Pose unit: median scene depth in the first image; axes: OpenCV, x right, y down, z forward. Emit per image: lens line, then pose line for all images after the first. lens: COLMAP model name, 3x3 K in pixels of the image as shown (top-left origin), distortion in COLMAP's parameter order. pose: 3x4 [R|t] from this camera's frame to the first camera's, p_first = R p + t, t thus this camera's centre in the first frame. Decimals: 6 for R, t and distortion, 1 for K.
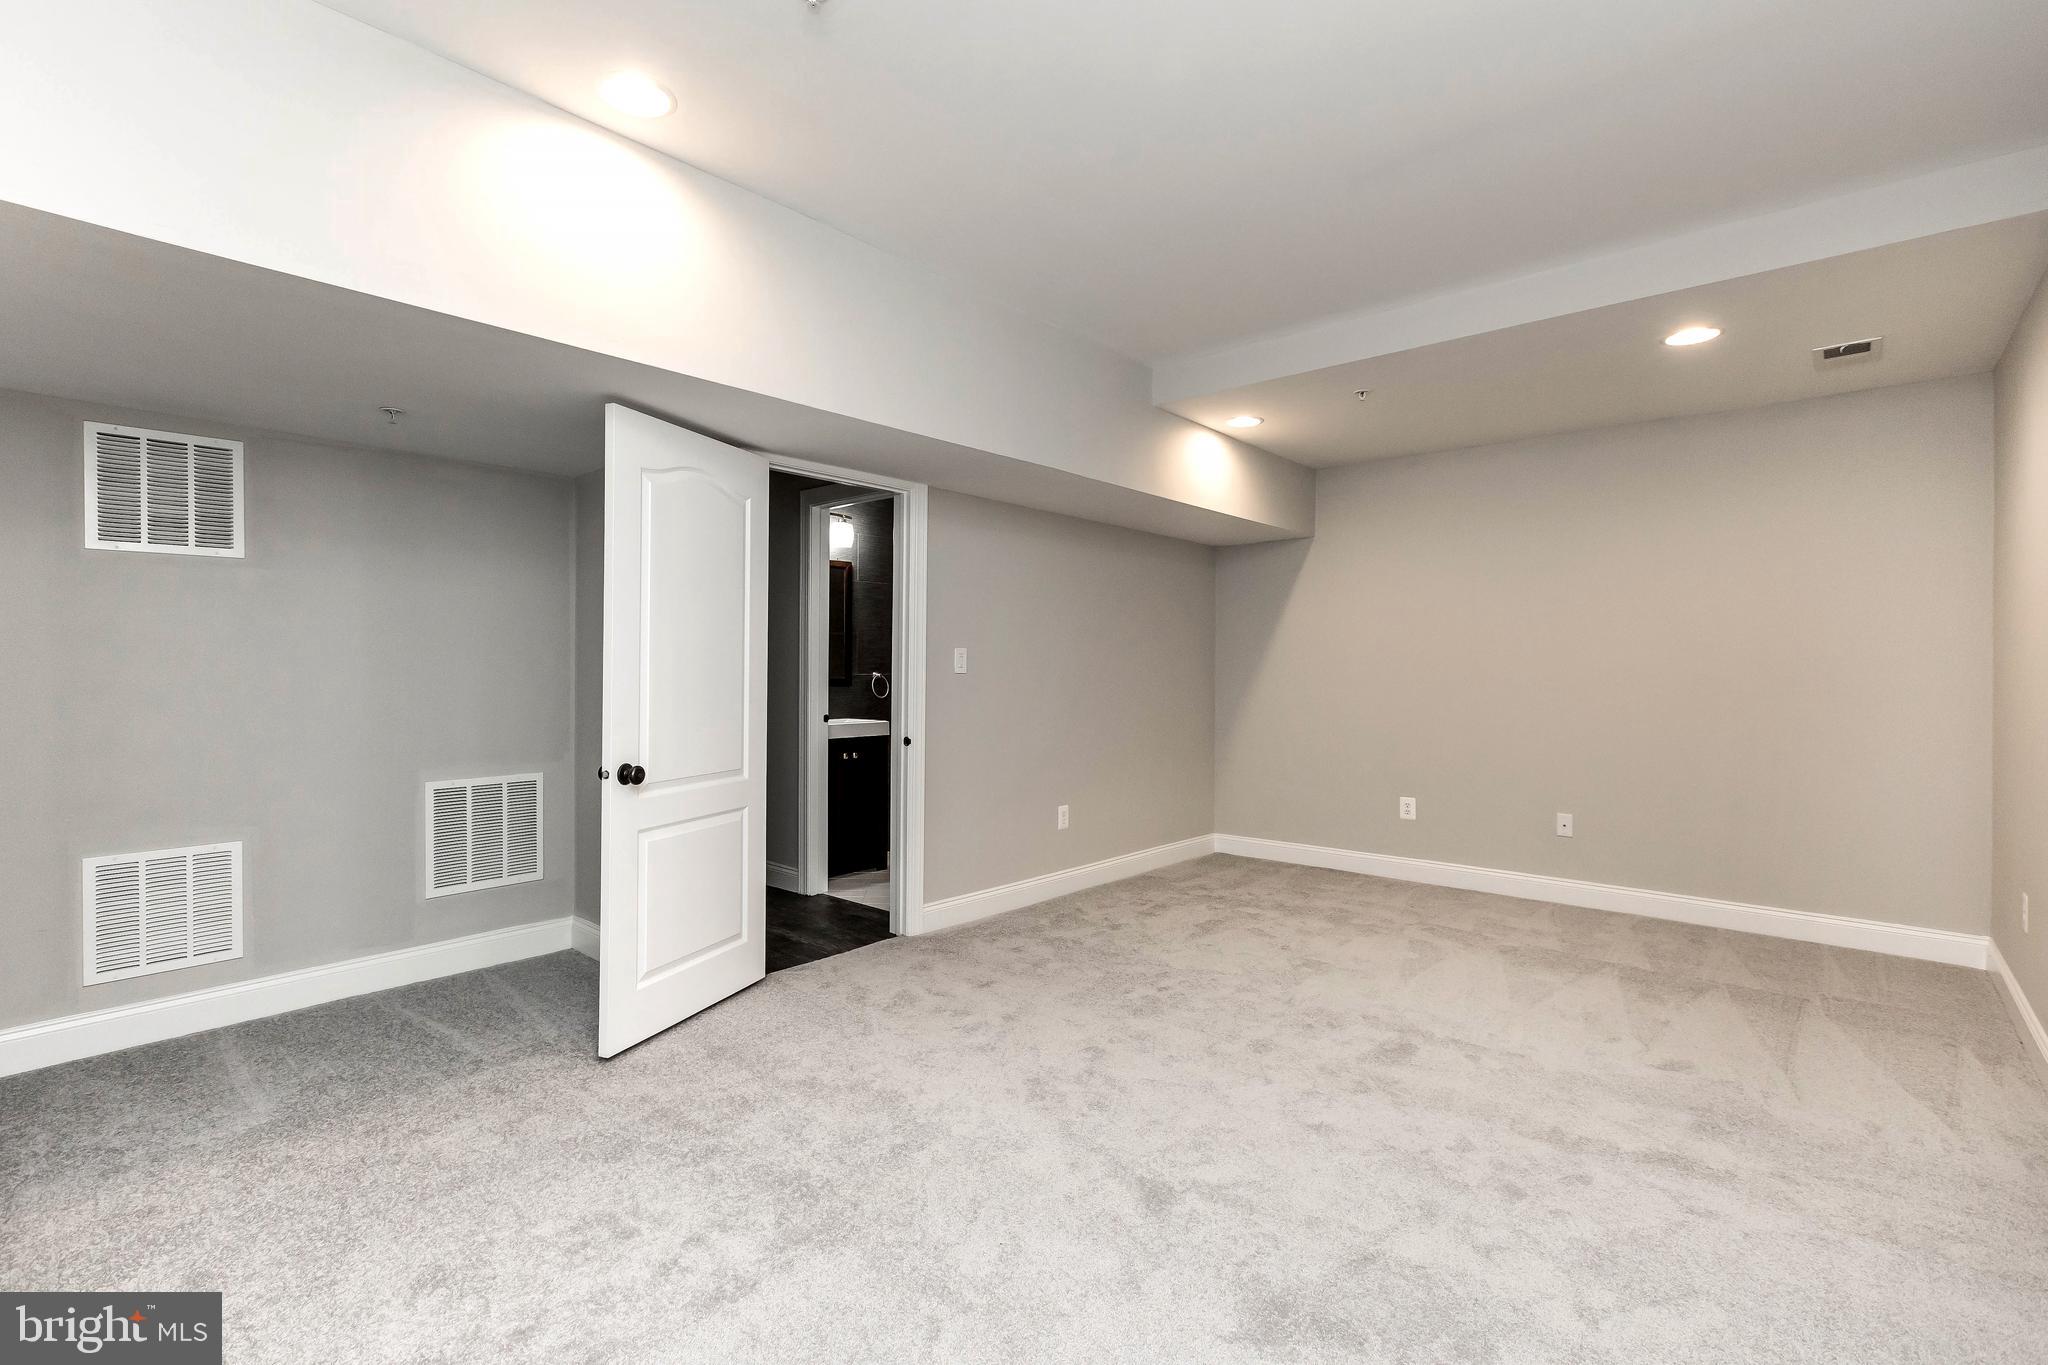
lens RADIAL K [[911.1, 0, 1016.7], [0, 911.1, 683.9], [0, 0, 1]] dist [0.001599, -0.000483]
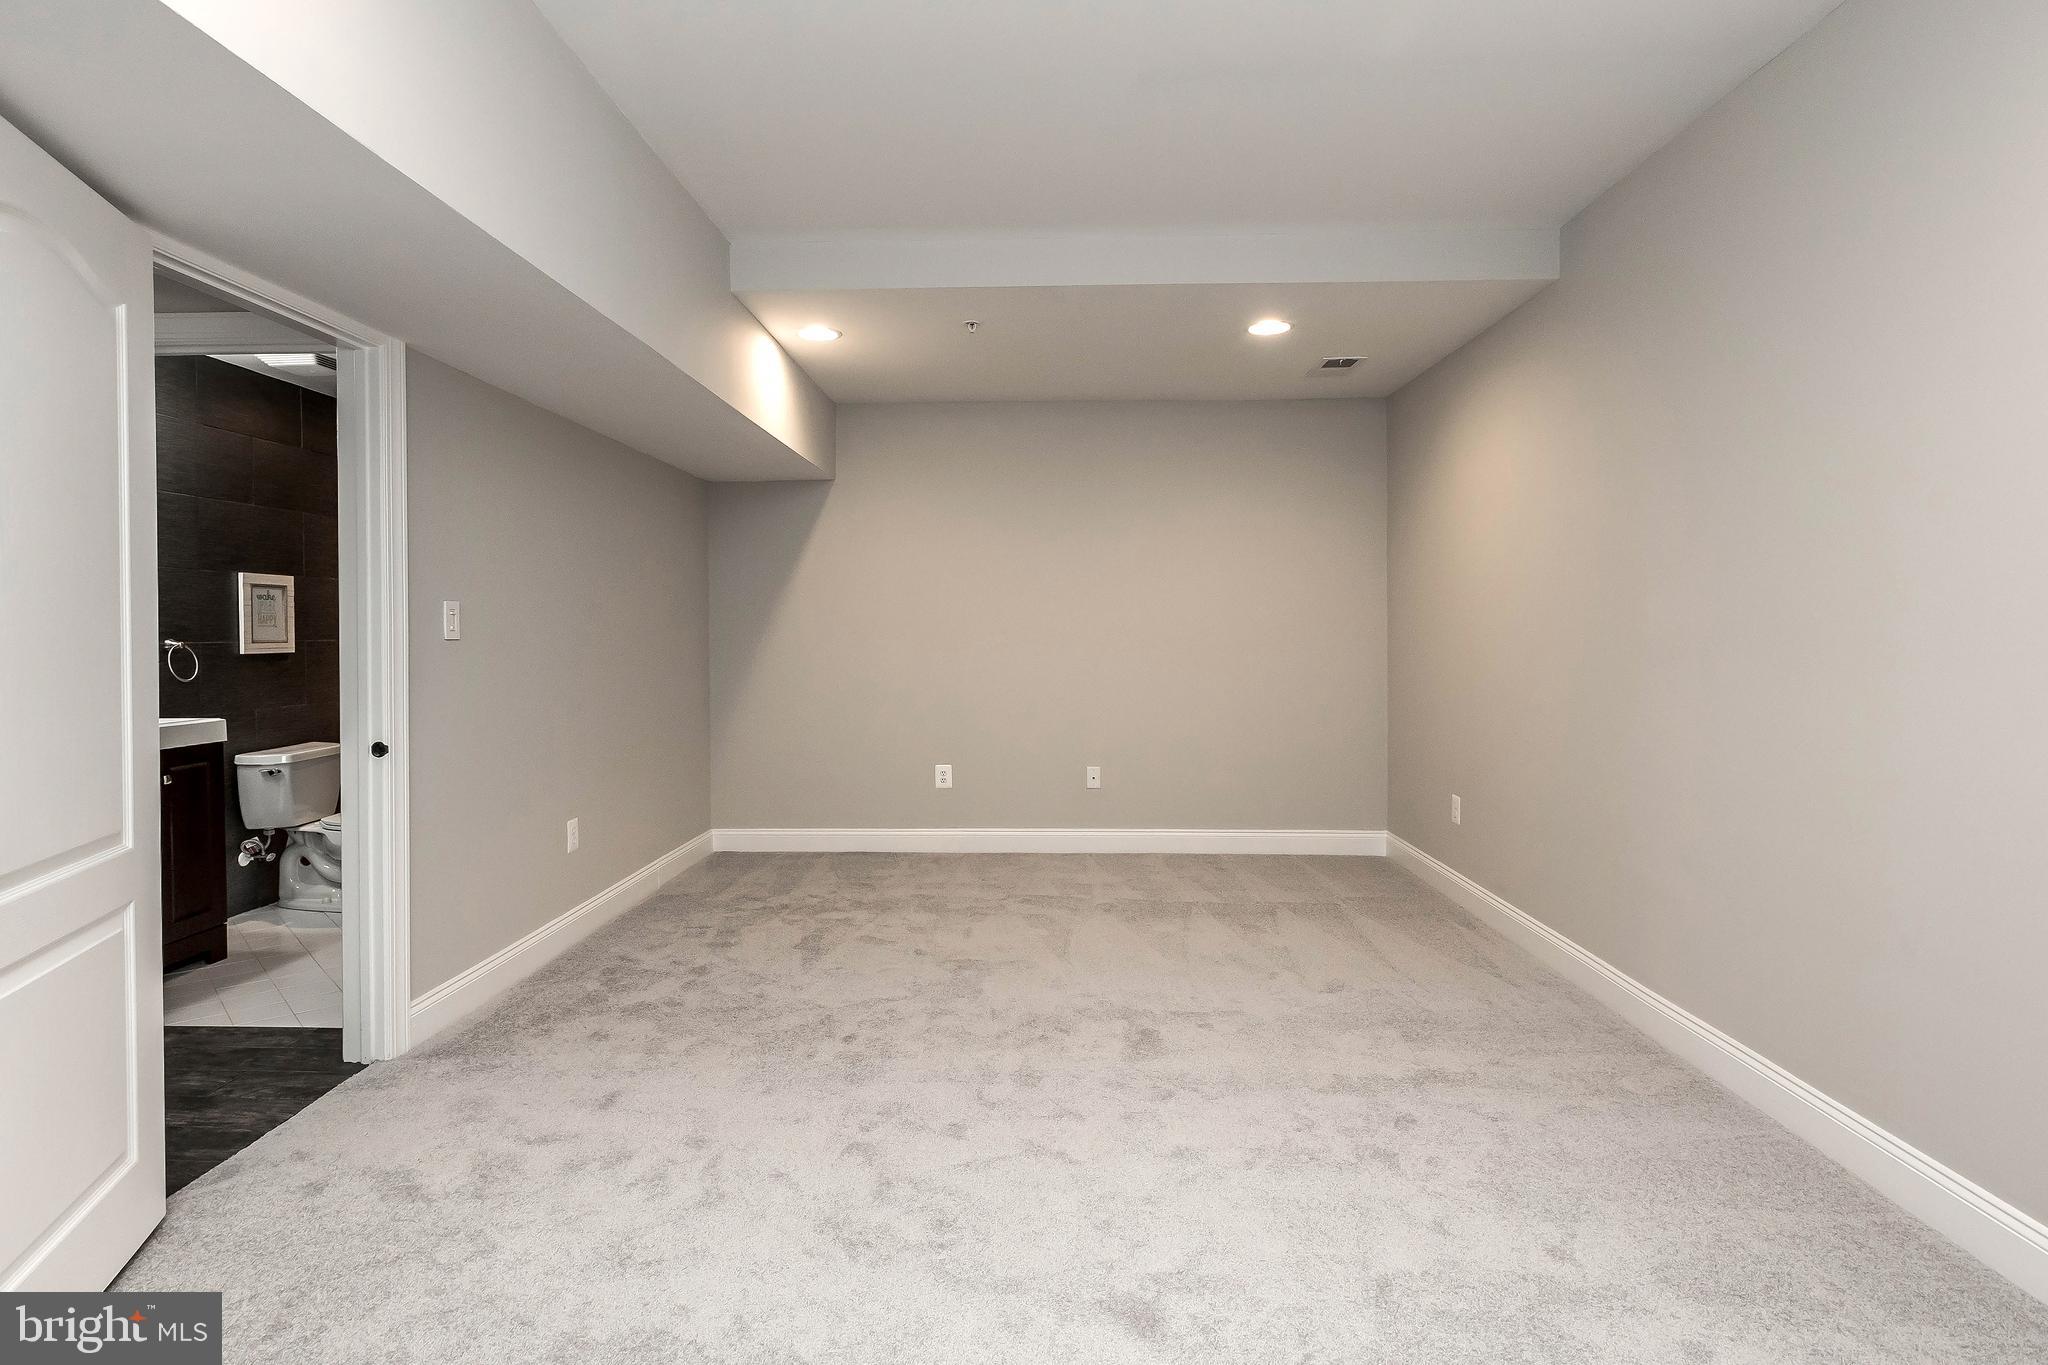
lens RADIAL K [[988.7, 0, 997.5], [0, 988.7, 662.4], [0, 0, 1]] dist [-0.000747, -0.000231]
pose [[0.775041, -0.027012, 0.631334, -0.242282], [0.016417, 0.999609, 0.022615, -0.005956], [-0.631698, -0.007163, 0.775181, 0.234932]]
